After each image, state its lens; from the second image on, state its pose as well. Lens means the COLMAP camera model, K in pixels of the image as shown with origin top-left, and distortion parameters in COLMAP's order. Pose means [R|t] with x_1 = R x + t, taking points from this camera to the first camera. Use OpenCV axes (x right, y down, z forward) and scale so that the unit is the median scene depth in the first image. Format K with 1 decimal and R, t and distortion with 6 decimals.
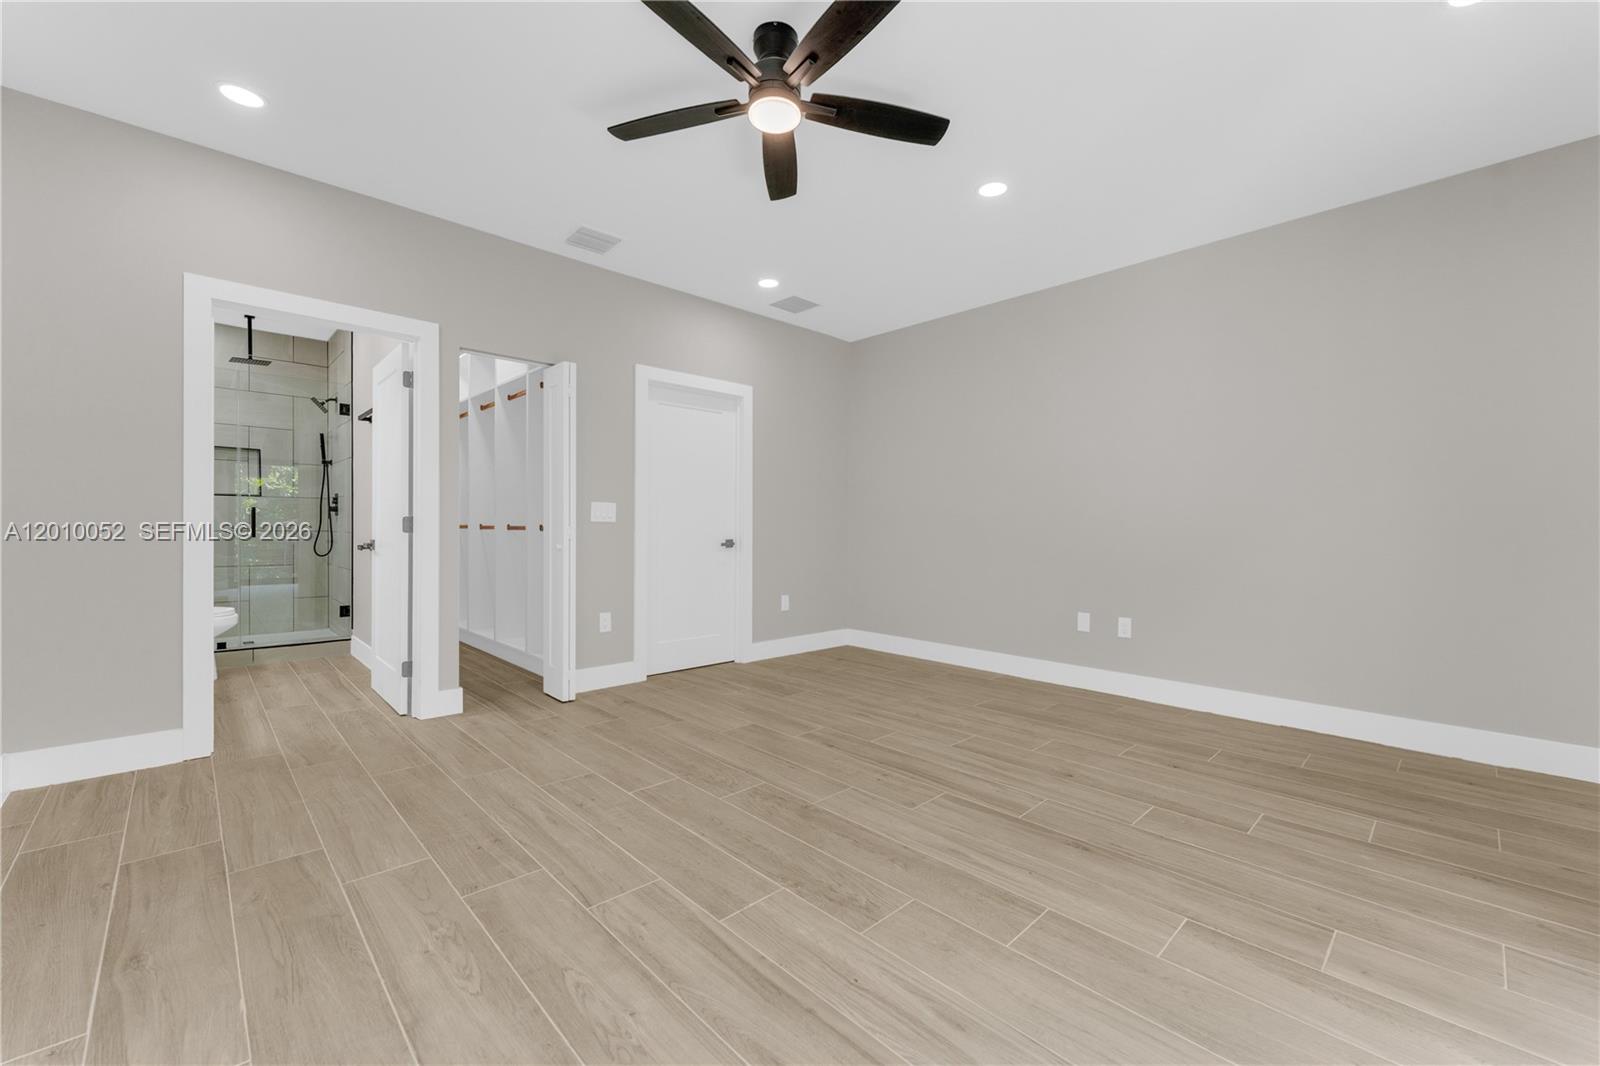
lens RADIAL K [[658.8, 0, 798.2], [0, 658.8, 527.9], [0, 0, 1]] dist [0.010994, -0.000795]
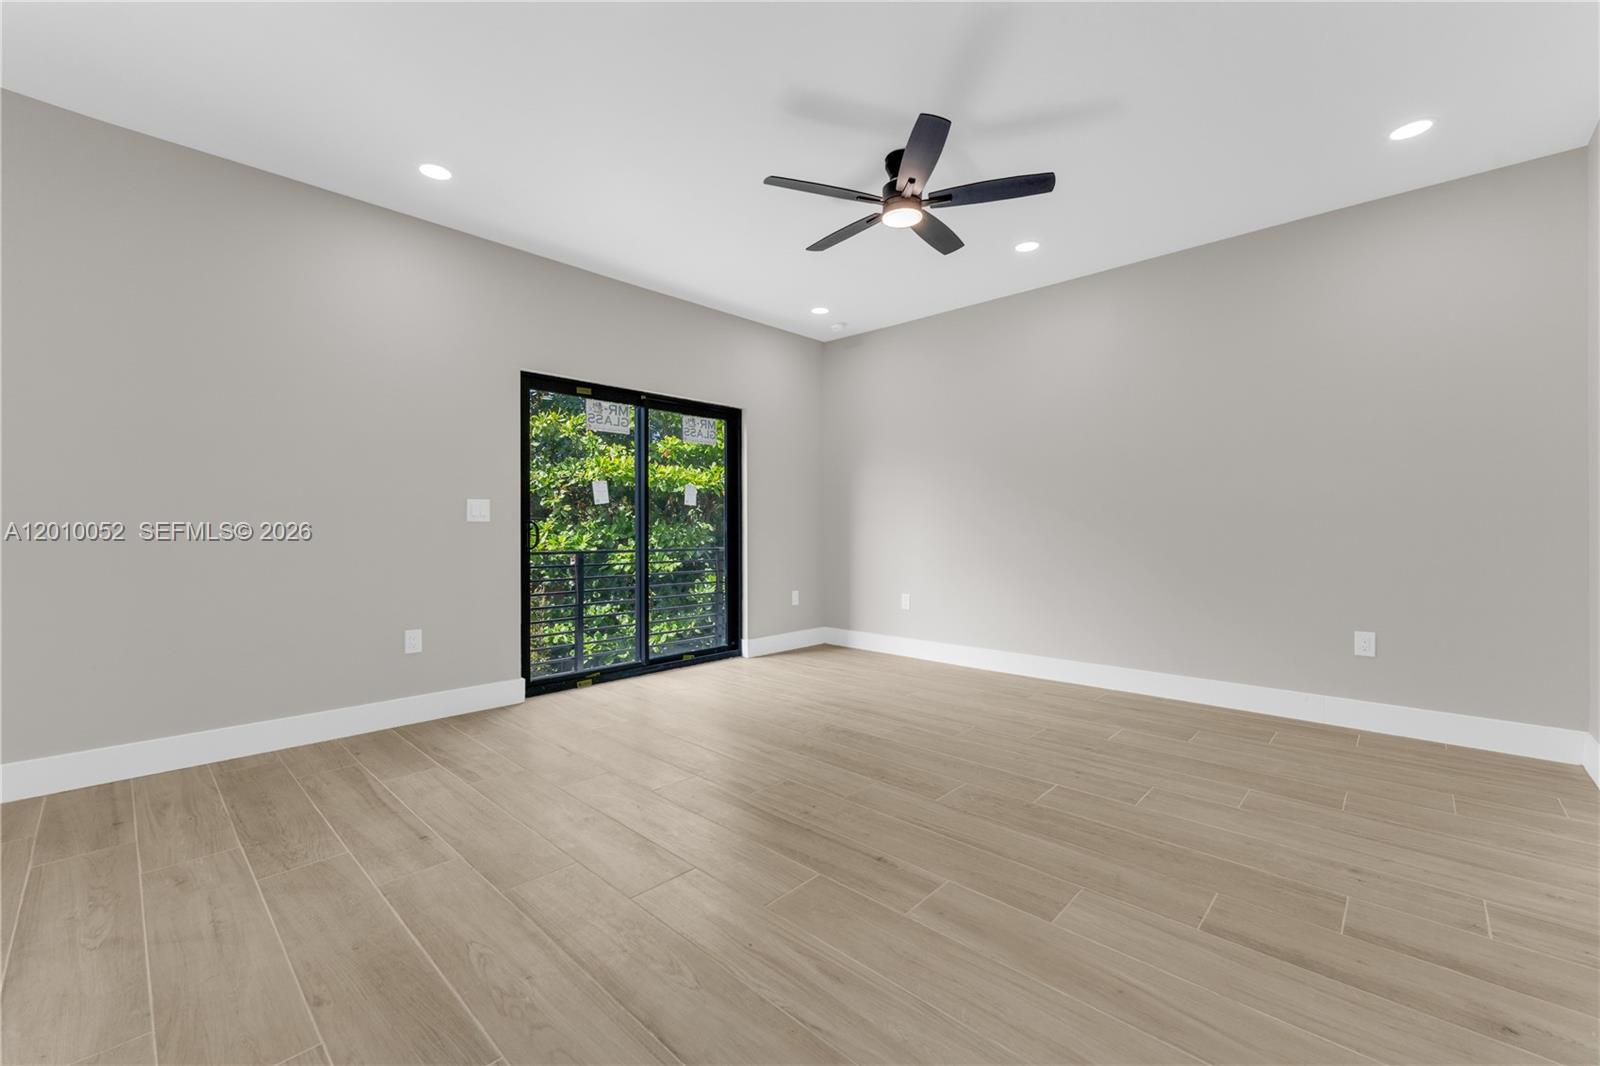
lens RADIAL K [[658.8, 0, 803.5], [0, 658.8, 529.3], [0, 0, 1]] dist [0.010994, -0.000795]
pose [[-0.998452, -0.007059, -0.055168, 0.197551], [-0.007311, 0.999964, 0.004373, -0.000952], [0.055135, 0.004770, -0.998467, 1.980799]]
